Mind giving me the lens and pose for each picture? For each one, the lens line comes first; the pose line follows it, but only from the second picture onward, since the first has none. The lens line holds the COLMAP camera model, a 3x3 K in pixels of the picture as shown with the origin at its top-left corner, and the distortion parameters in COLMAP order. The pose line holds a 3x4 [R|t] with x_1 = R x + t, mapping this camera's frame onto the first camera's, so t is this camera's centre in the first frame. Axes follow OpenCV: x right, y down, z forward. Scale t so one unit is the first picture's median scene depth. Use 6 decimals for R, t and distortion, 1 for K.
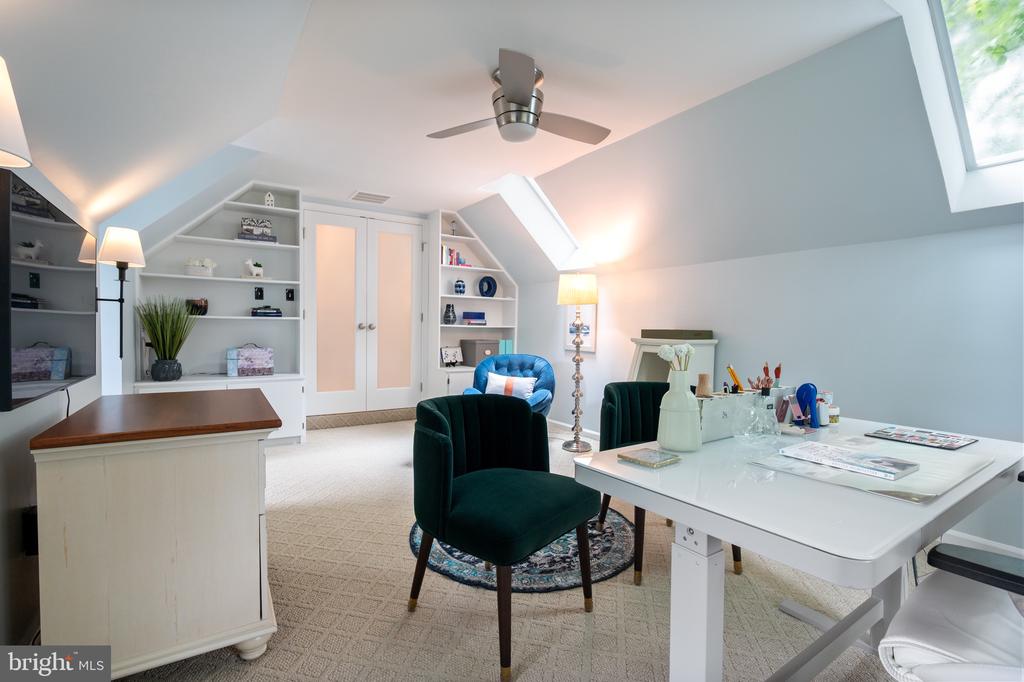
lens RADIAL K [[485.9, 0, 515.7], [0, 485.9, 357.3], [0, 0, 1]] dist [-0.000720, -0.000067]
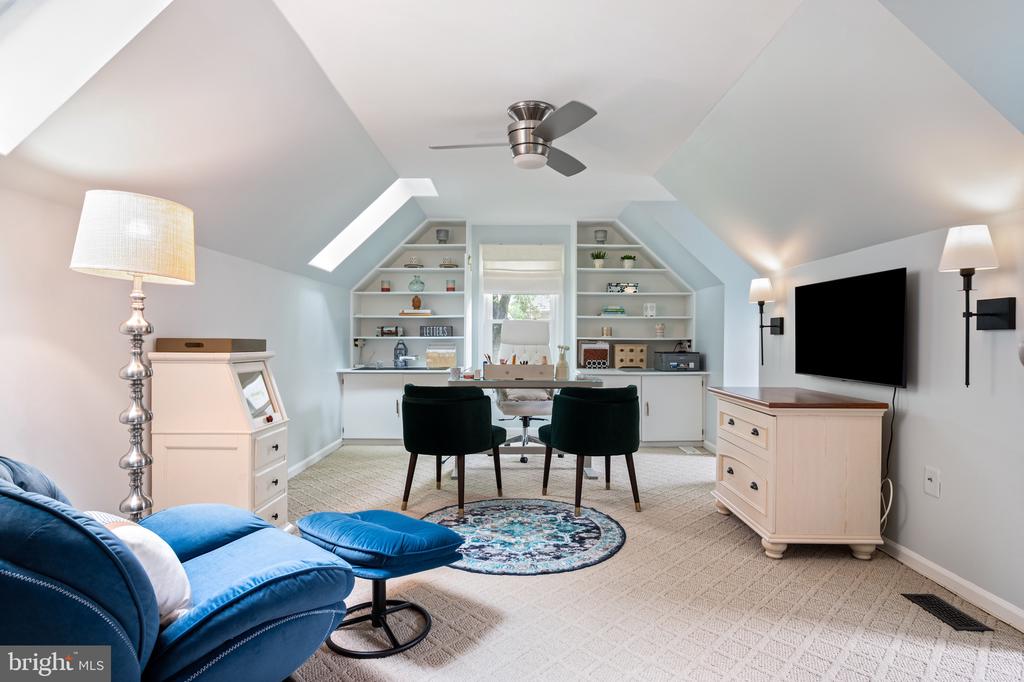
lens RADIAL K [[533.3, 0, 512.0], [0, 533.3, 341.0], [0, 0, 1]] dist [-0.000258, -0.000027]
pose [[-0.836387, -0.016197, 0.547900, -0.684382], [0.016921, 0.998324, 0.055344, -0.138986], [-0.547879, 0.055560, -0.834711, 2.214707]]
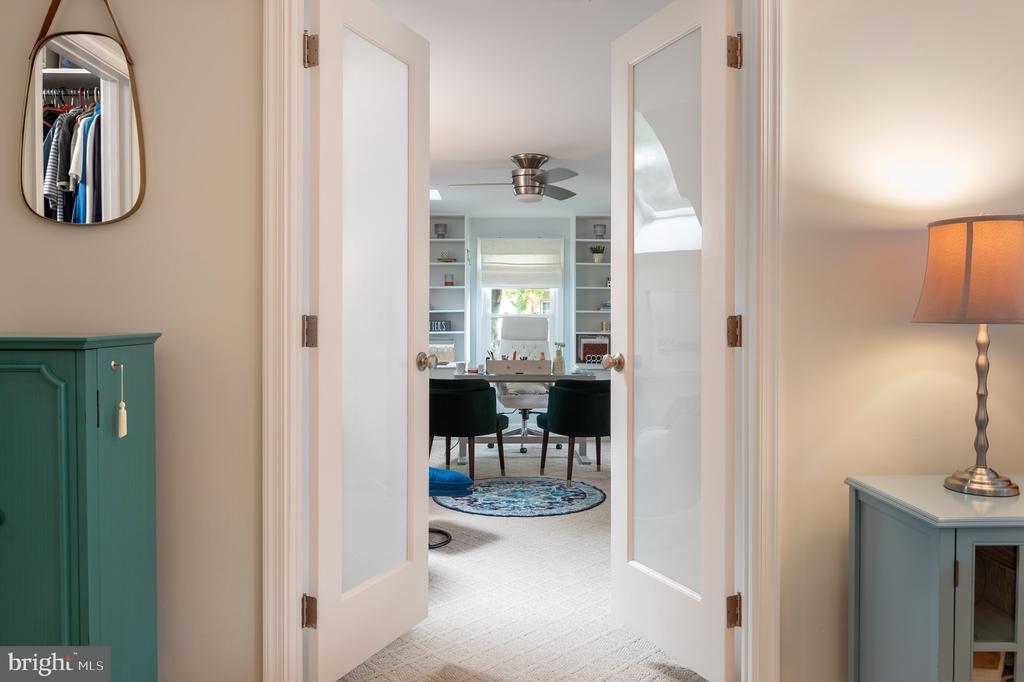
lens RADIAL K [[748.0, 0, 510.0], [0, 748.0, 318.7], [0, 0, 1]] dist [-0.005589, -0.005803]
pose [[-0.840924, -0.011340, 0.541035, -1.189445], [0.018425, 0.998601, 0.049569, -0.251306], [-0.540840, 0.051653, -0.839538, 3.042237]]
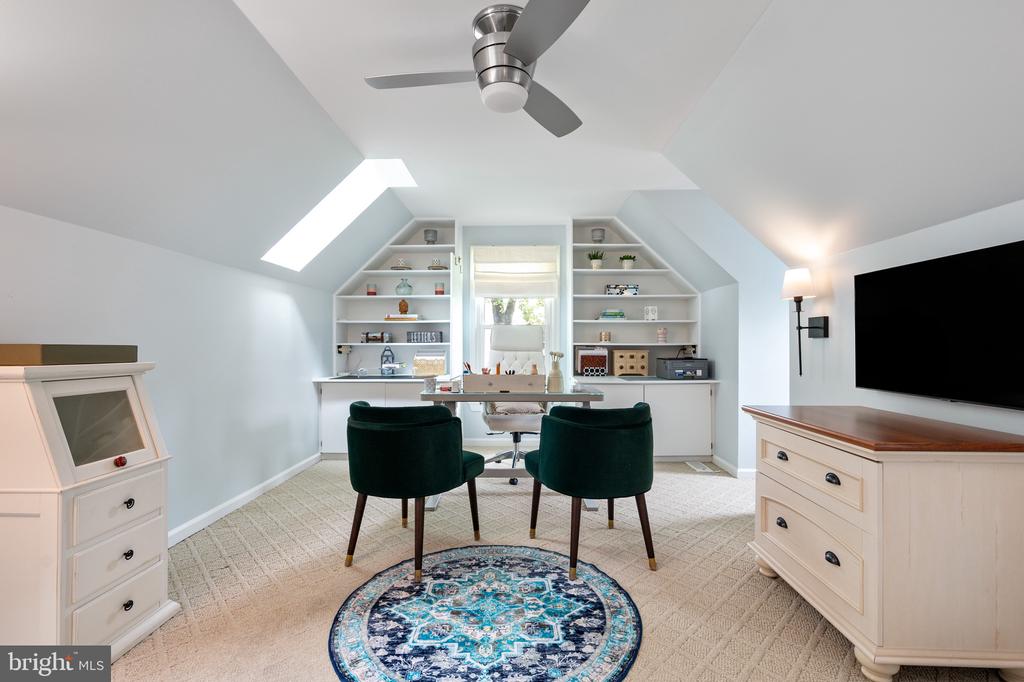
lens RADIAL K [[447.1, 0, 514.5], [0, 447.1, 341.6], [0, 0, 1]] dist [0.000879, 0.000101]
pose [[-0.828631, -0.005809, 0.559765, -0.459048], [0.021207, 0.998903, 0.041760, -0.106863], [-0.559393, 0.046474, -0.827599, 1.740337]]
